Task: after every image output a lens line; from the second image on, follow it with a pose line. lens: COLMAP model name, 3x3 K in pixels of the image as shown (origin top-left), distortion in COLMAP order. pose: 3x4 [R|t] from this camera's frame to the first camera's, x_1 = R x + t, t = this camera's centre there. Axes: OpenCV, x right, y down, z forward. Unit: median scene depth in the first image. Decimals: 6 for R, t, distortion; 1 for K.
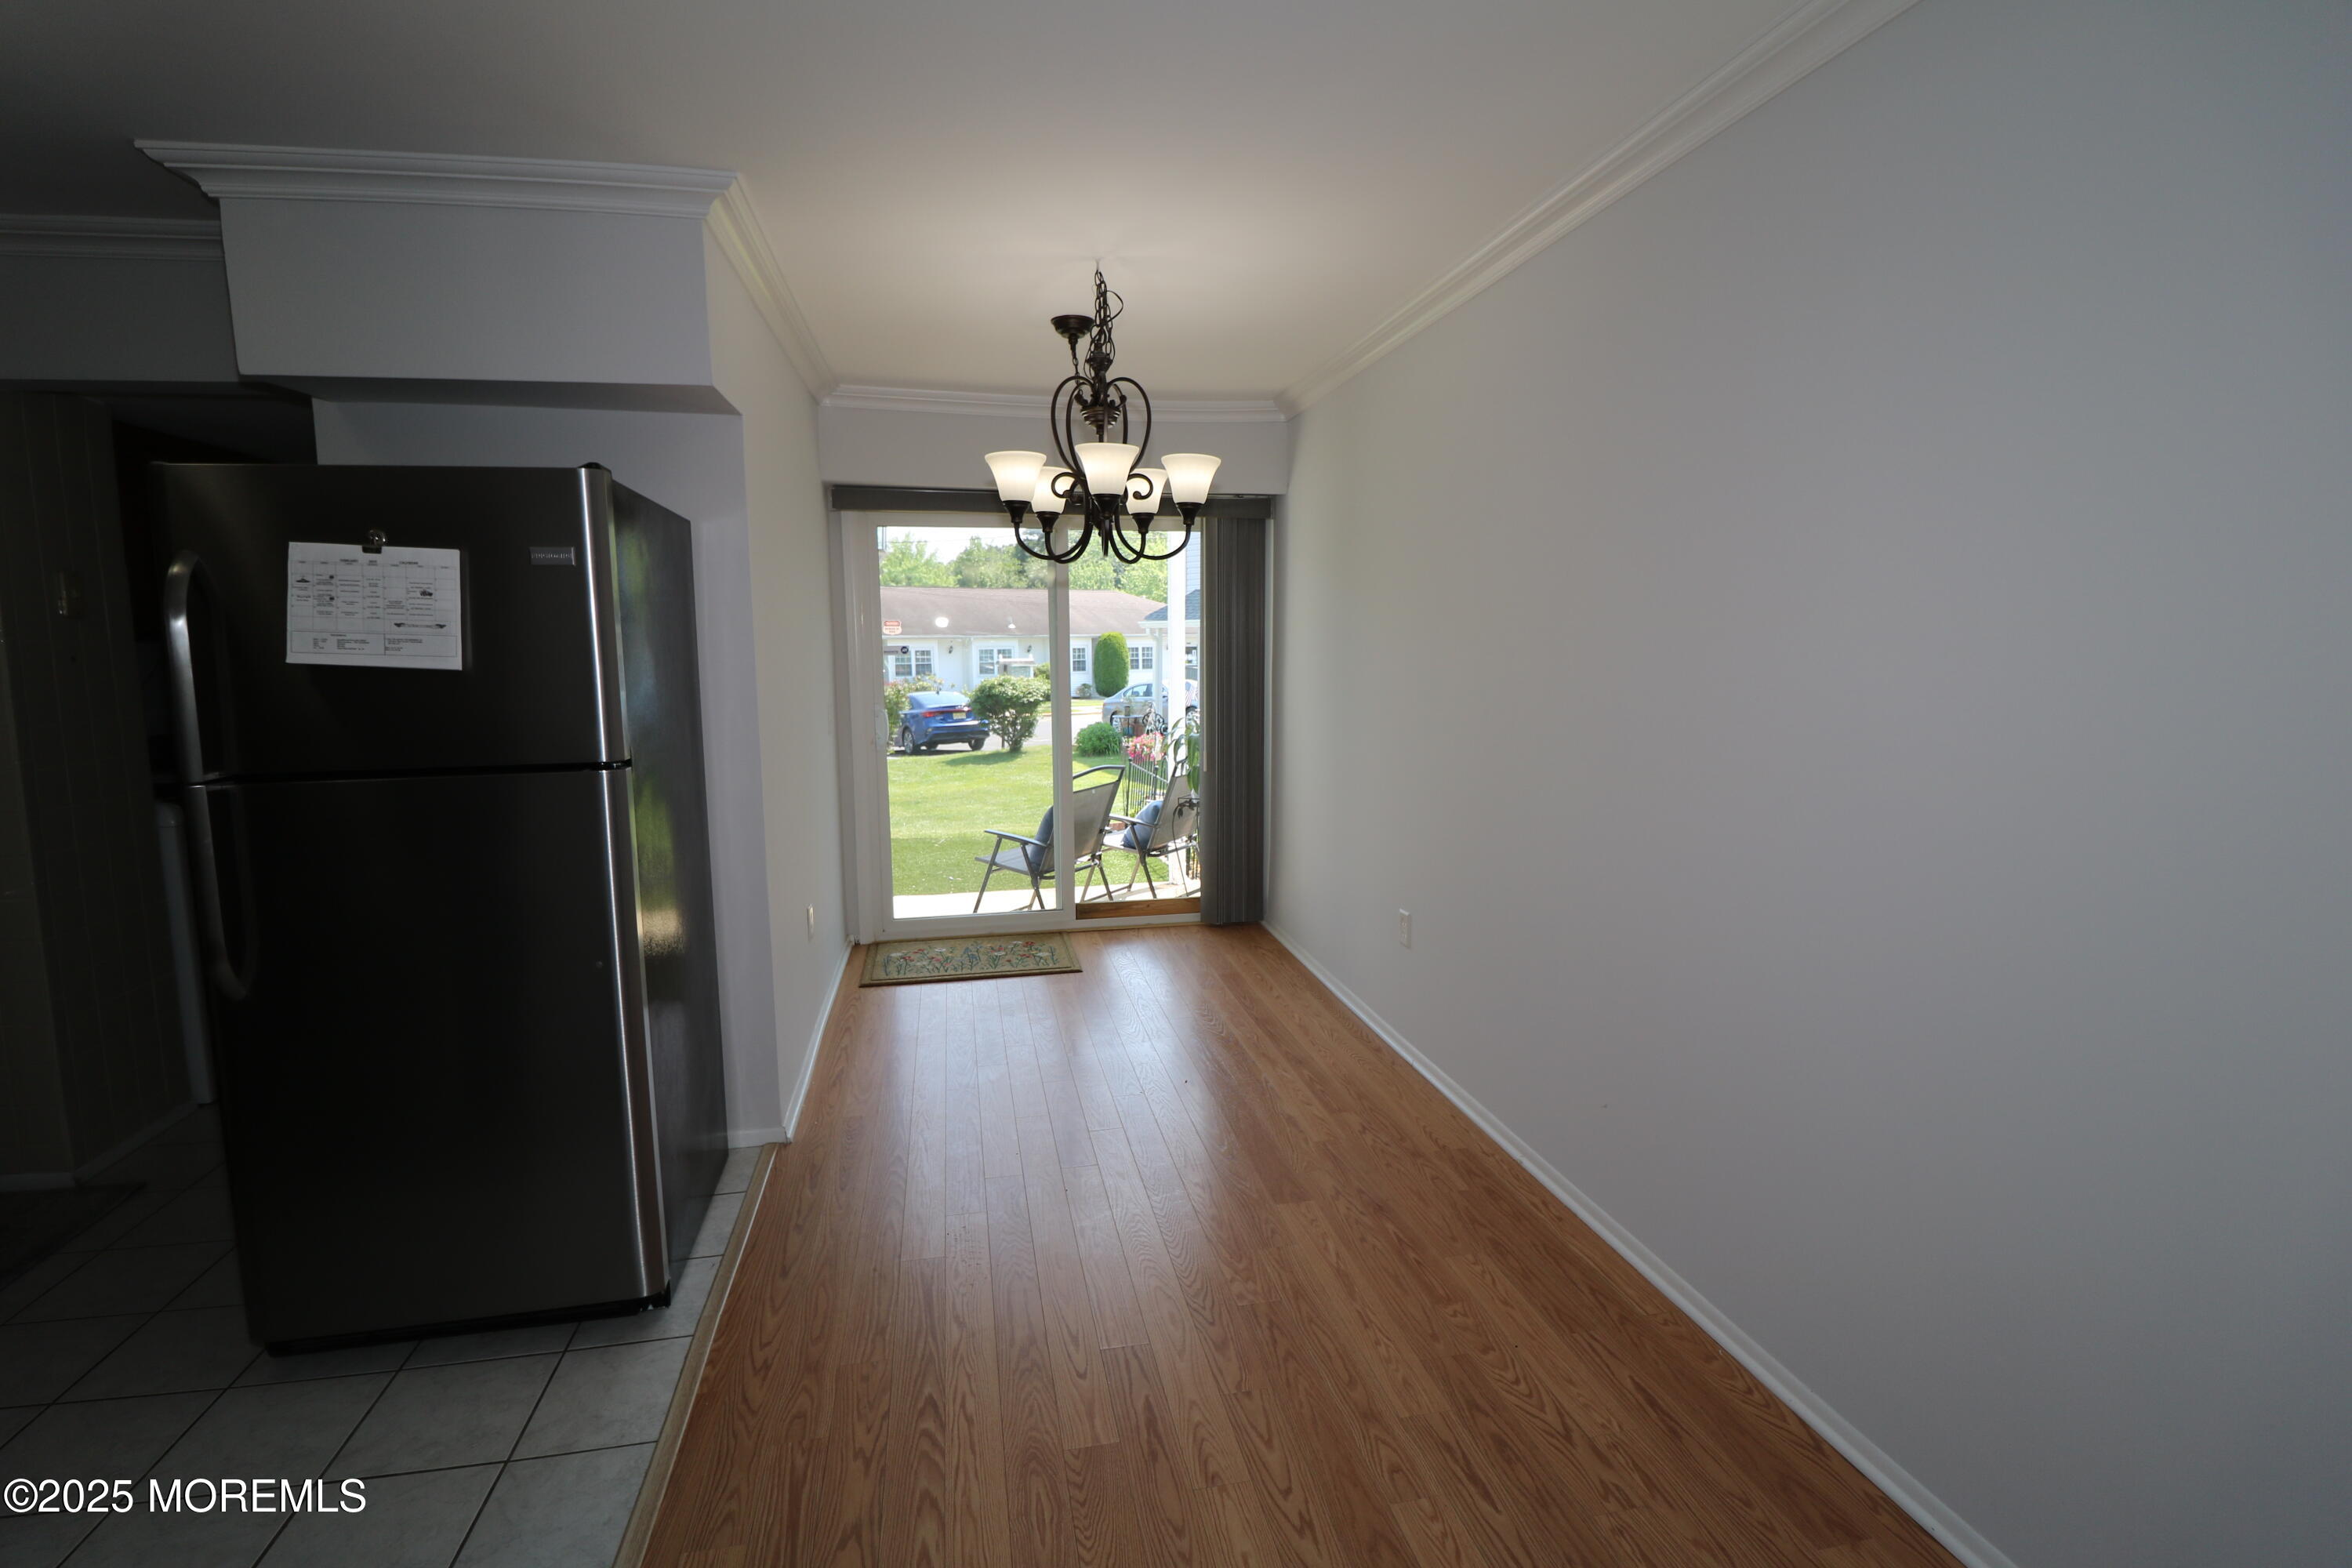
lens RADIAL K [[1091.0, 0, 1144.7], [0, 1091.0, 774.1], [0, 0, 1]] dist [-0.001261, -0.008731]
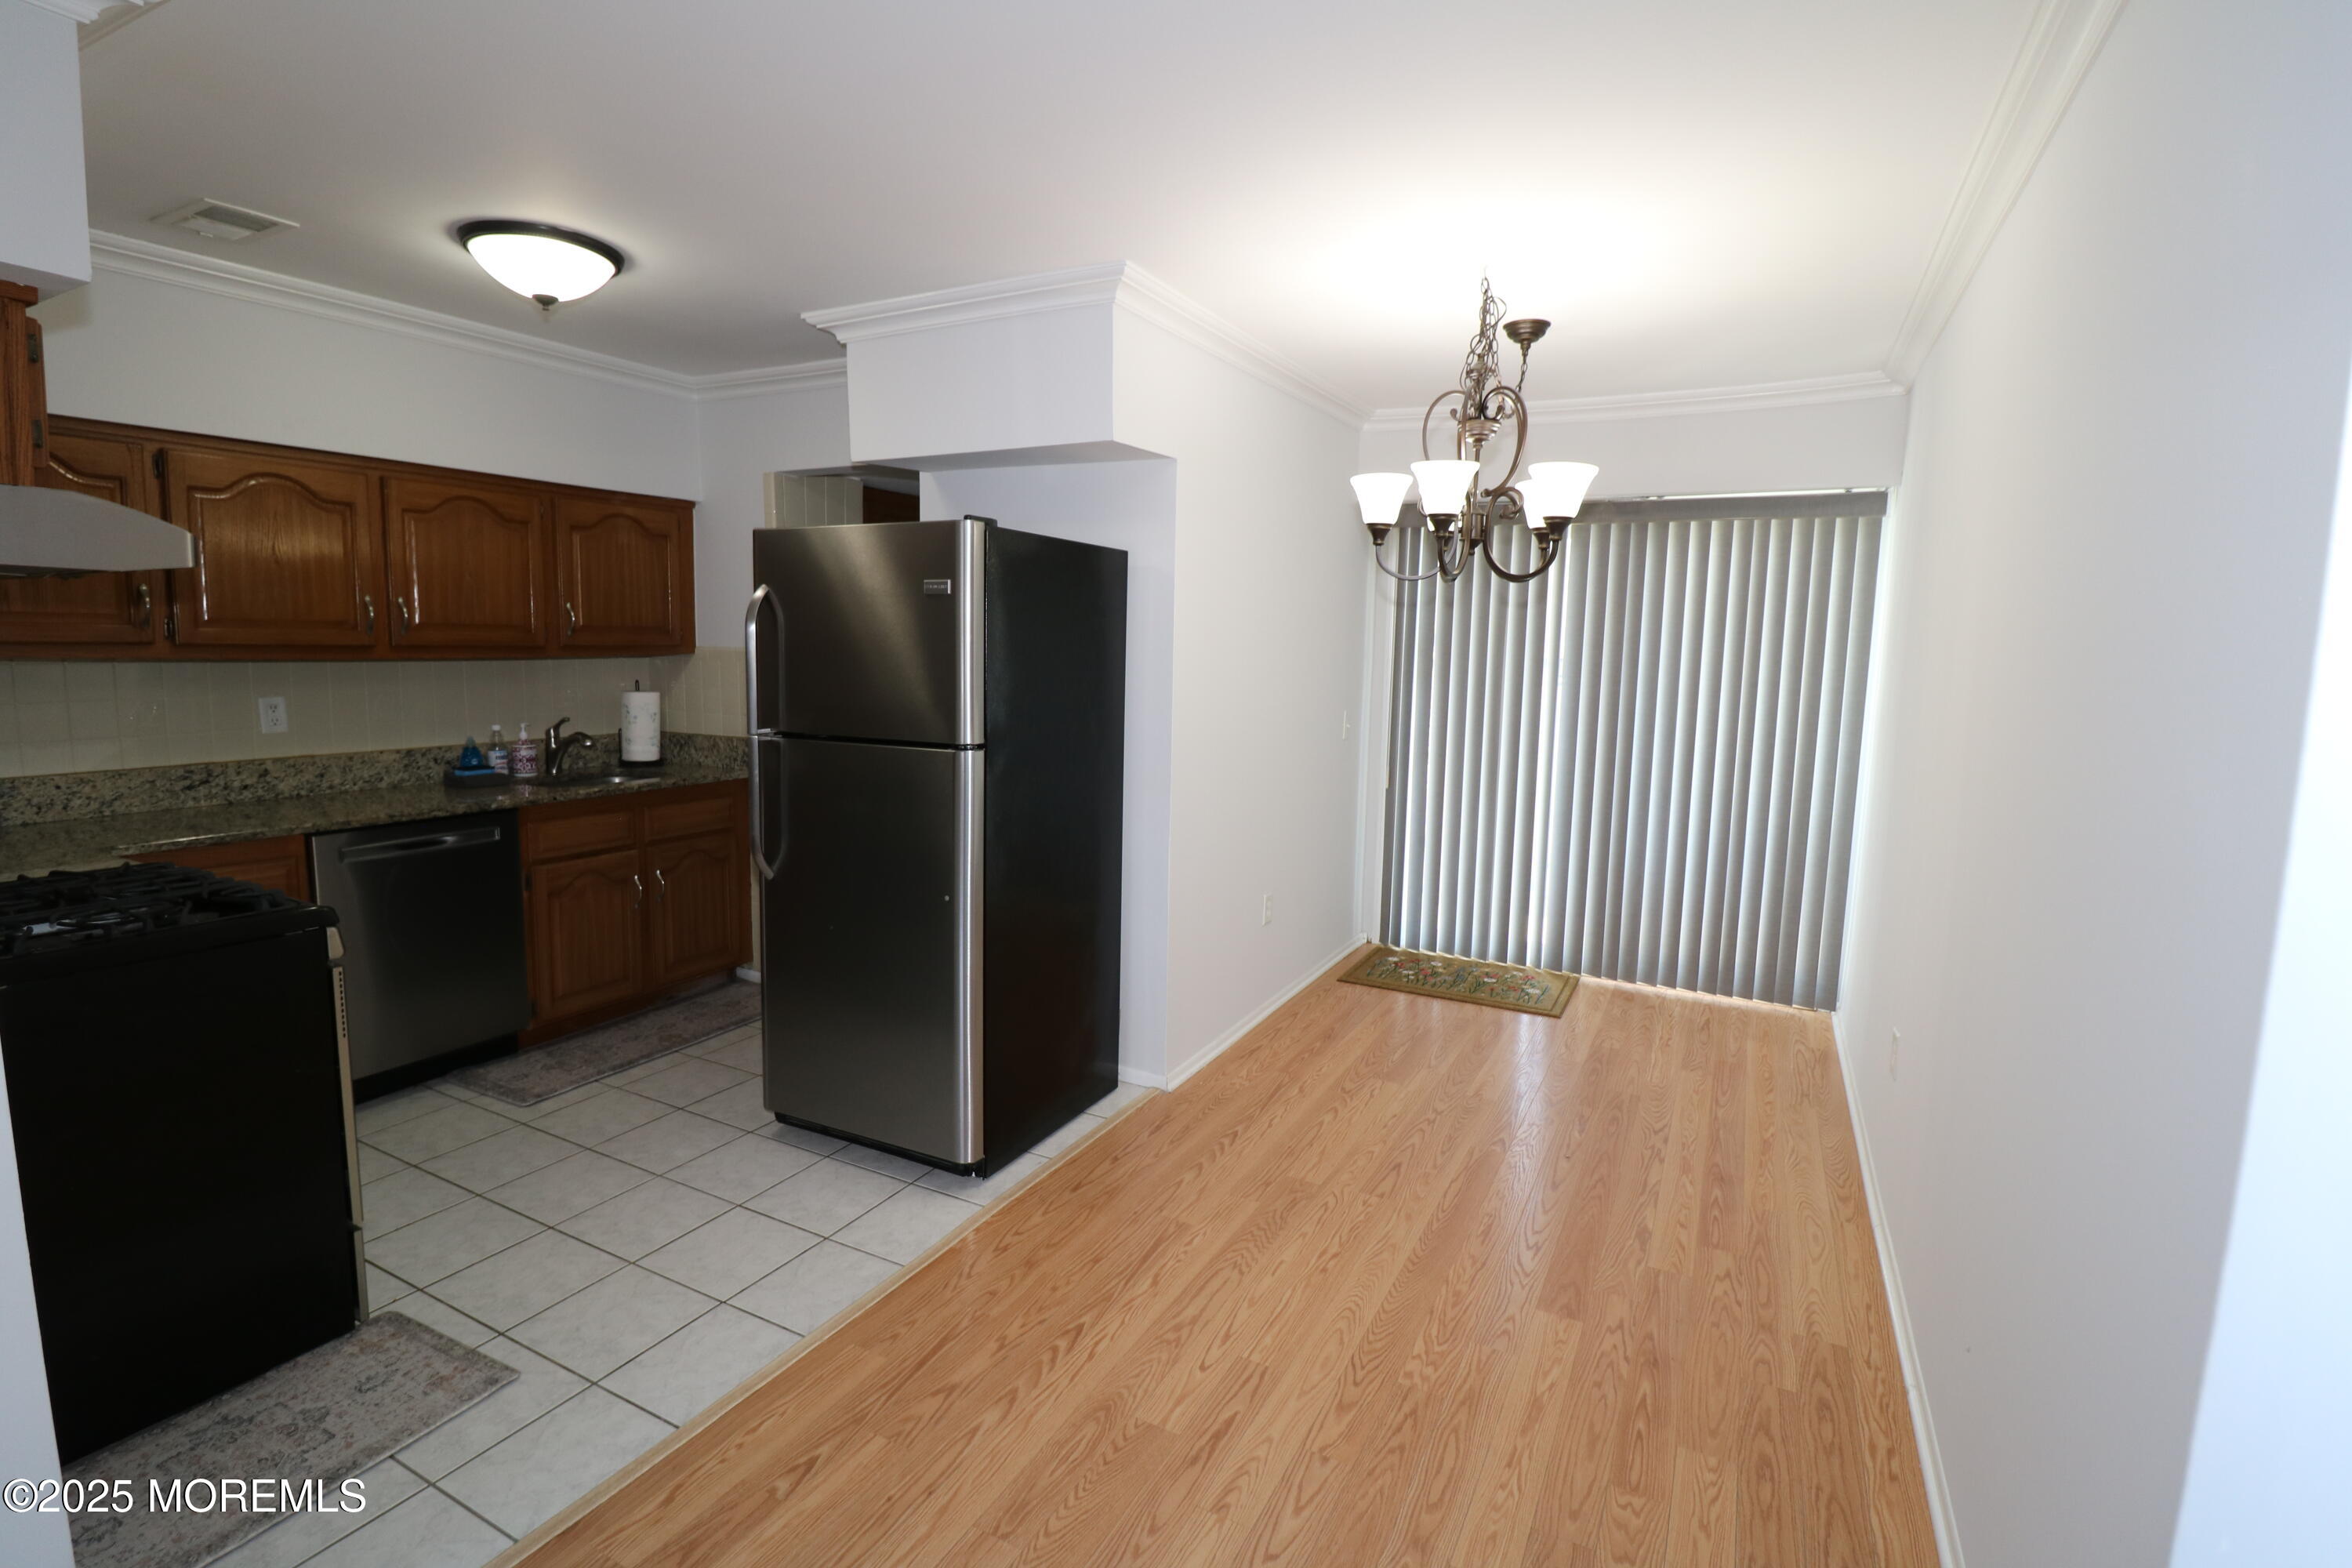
lens RADIAL K [[1078.6, 0, 1165.2], [0, 1078.6, 772.4], [0, 0, 1]] dist [-0.003075, -0.012470]
pose [[0.779656, 0.101765, -0.617884, 0.458306], [-0.105029, 0.993980, 0.031180, -0.040068], [0.617337, 0.040586, 0.785651, 0.135033]]
